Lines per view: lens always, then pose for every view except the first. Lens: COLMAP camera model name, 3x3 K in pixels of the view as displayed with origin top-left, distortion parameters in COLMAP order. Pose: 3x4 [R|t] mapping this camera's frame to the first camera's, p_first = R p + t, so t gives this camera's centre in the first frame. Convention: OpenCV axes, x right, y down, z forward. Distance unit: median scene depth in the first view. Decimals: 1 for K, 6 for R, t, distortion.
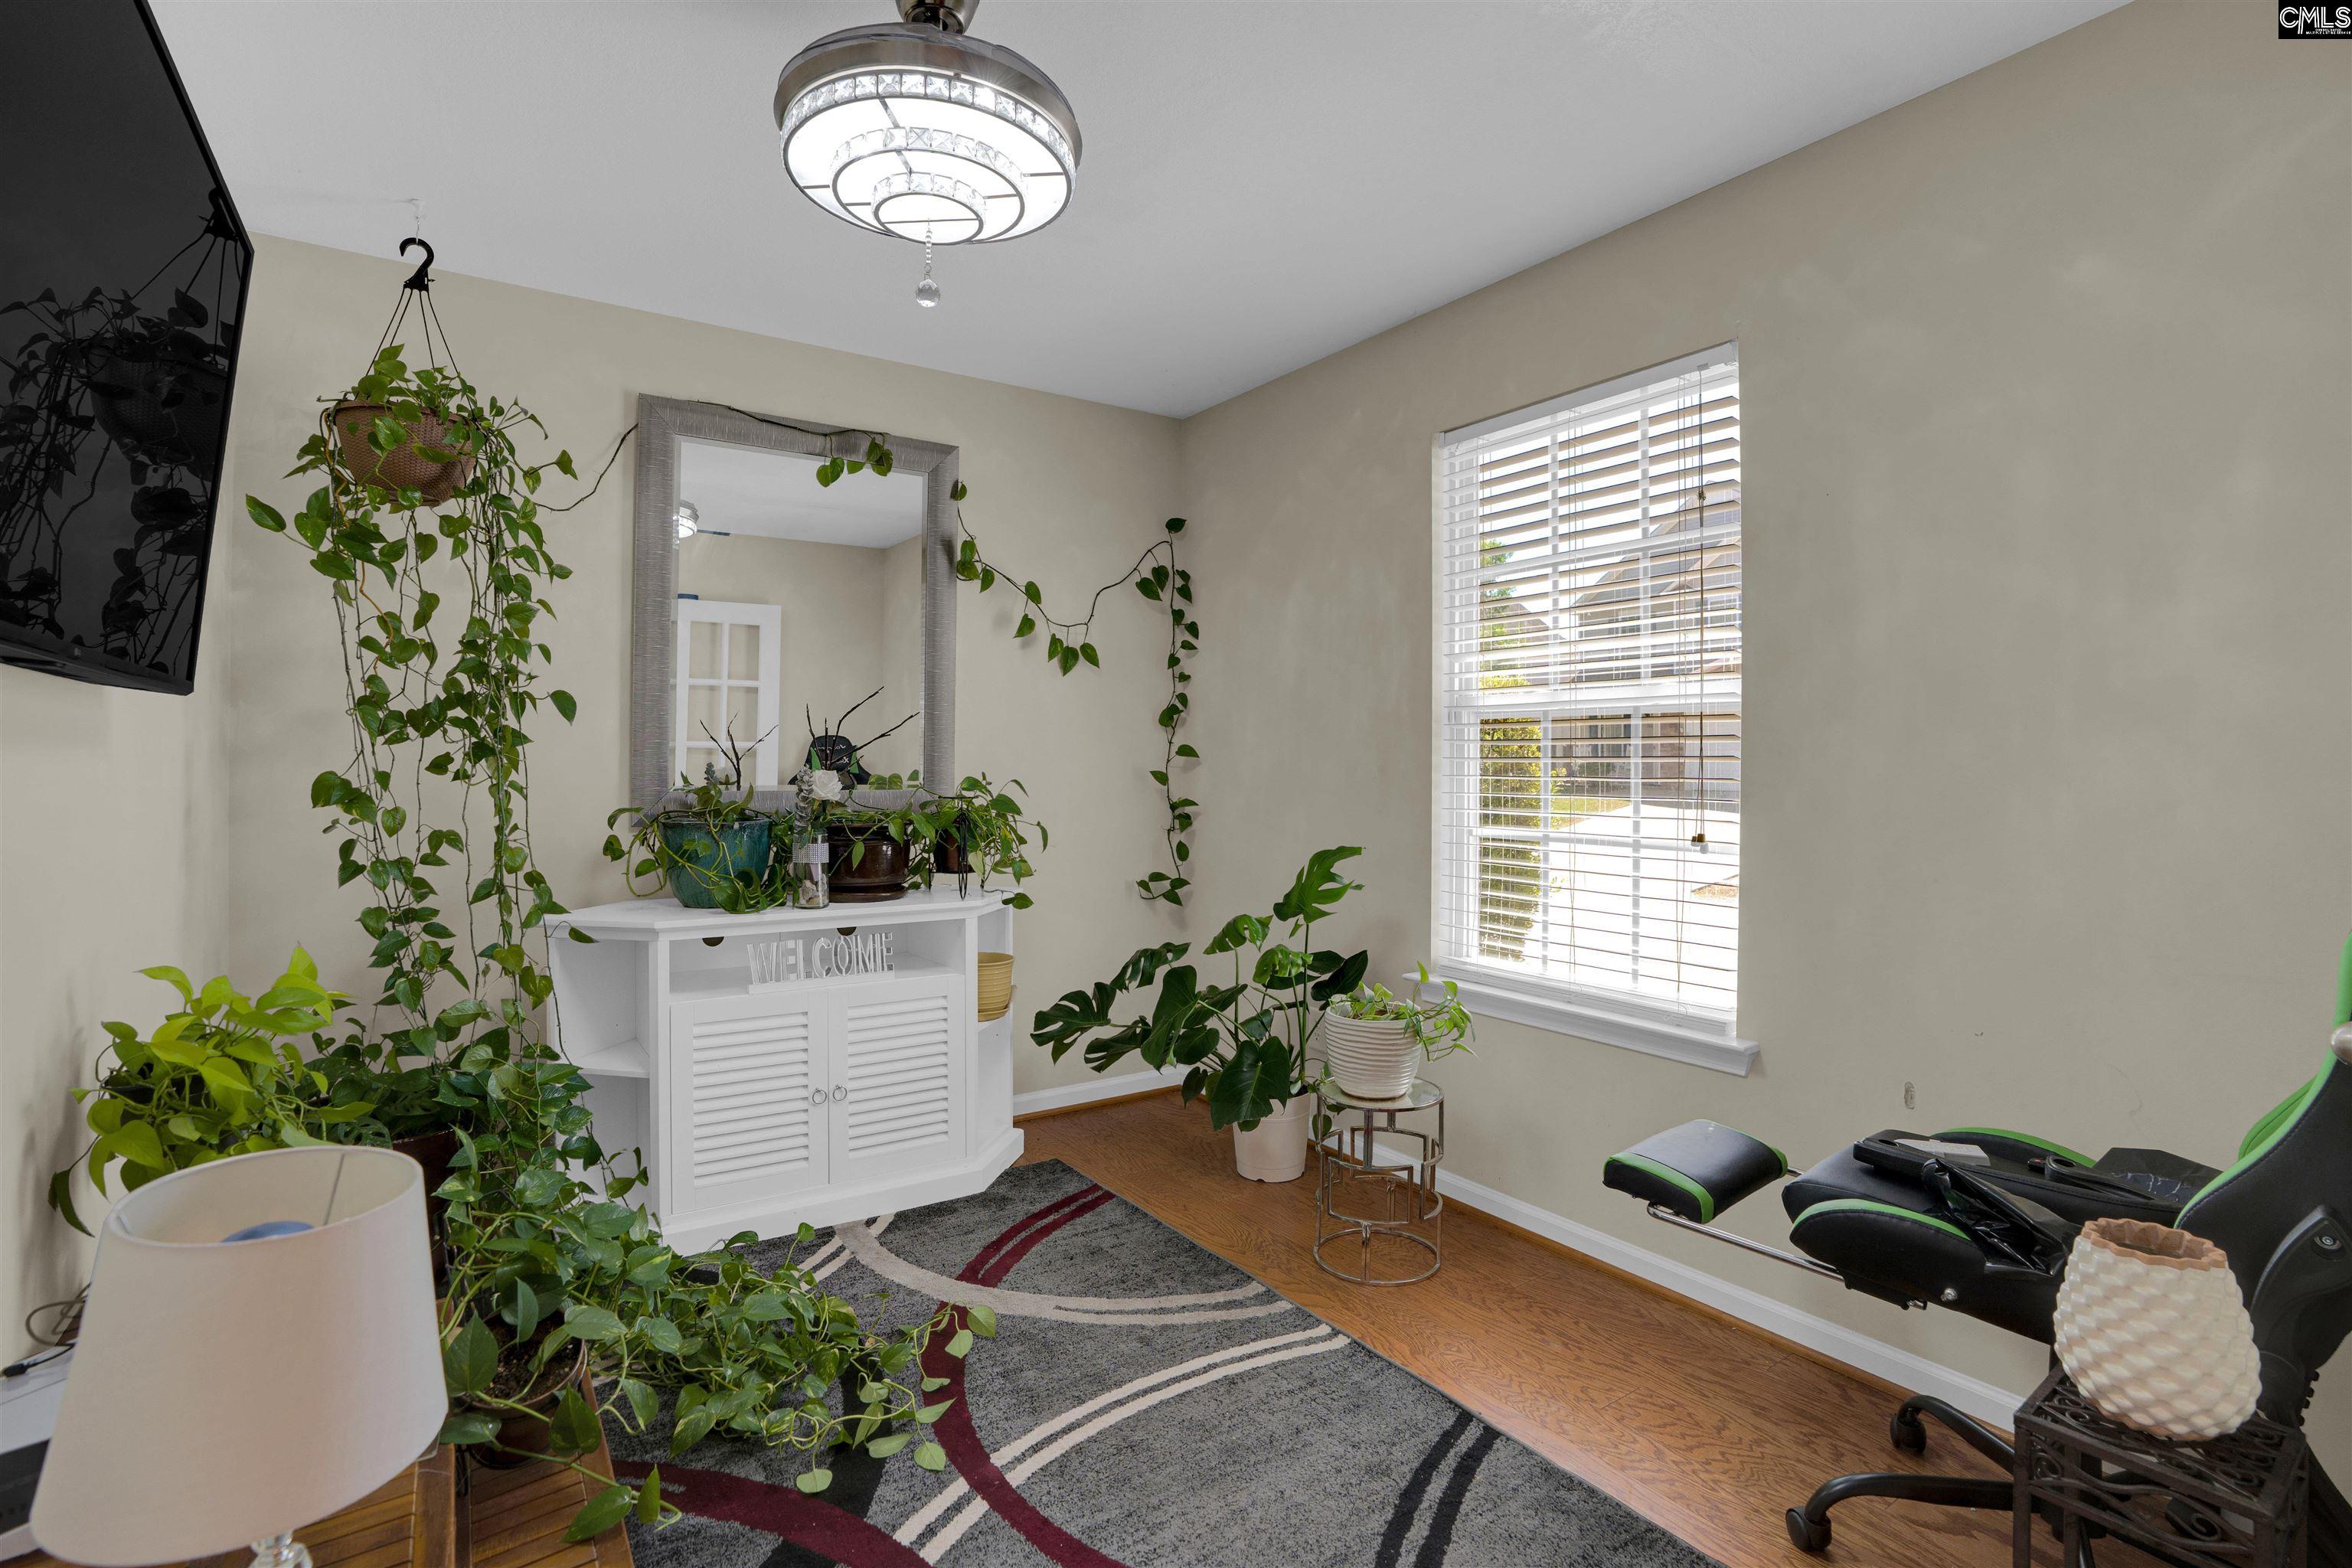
lens RADIAL K [[1106.8, 0, 1175.2], [0, 1106.8, 766.1], [0, 0, 1]] dist [-0.035451, 0.000274]
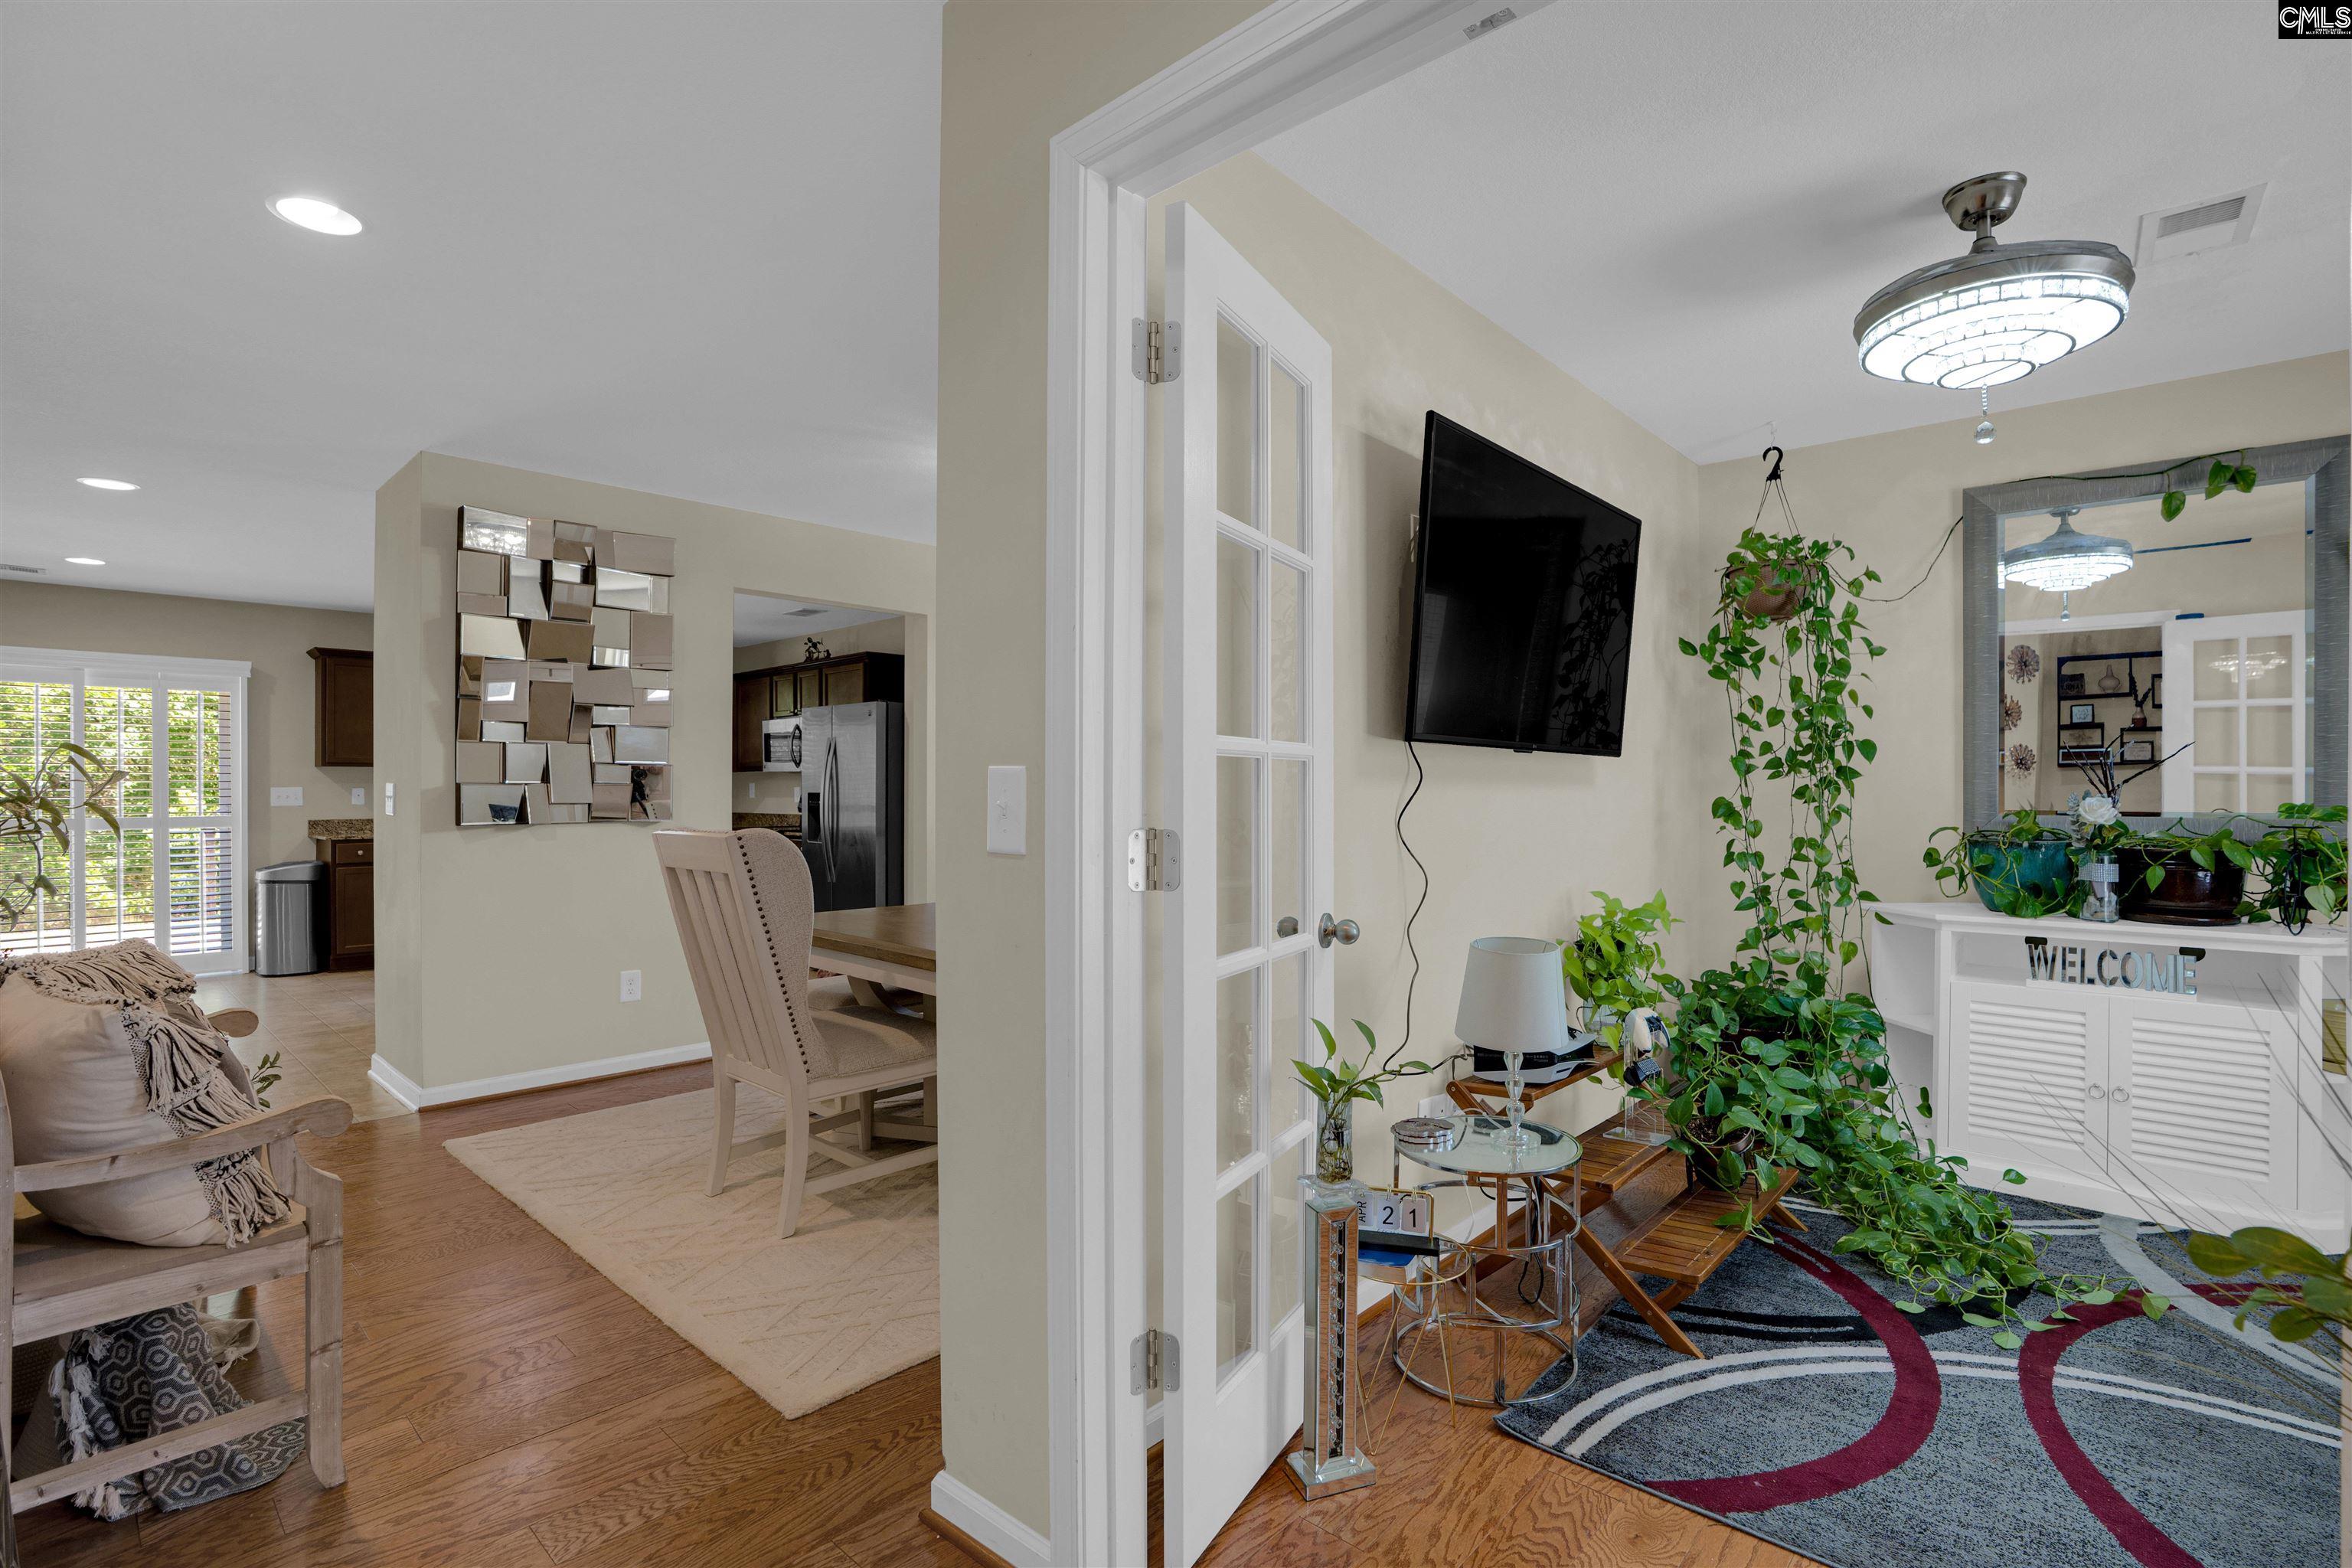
lens RADIAL K [[1106.8, 0, 1171.2], [0, 1106.8, 779.1], [0, 0, 1]] dist [-0.035451, 0.000274]
pose [[0.227771, -0.012119, -0.973639, 0.615020], [-0.000291, 0.999922, -0.012514, -0.000992], [0.973715, 0.003134, 0.227750, -0.182432]]
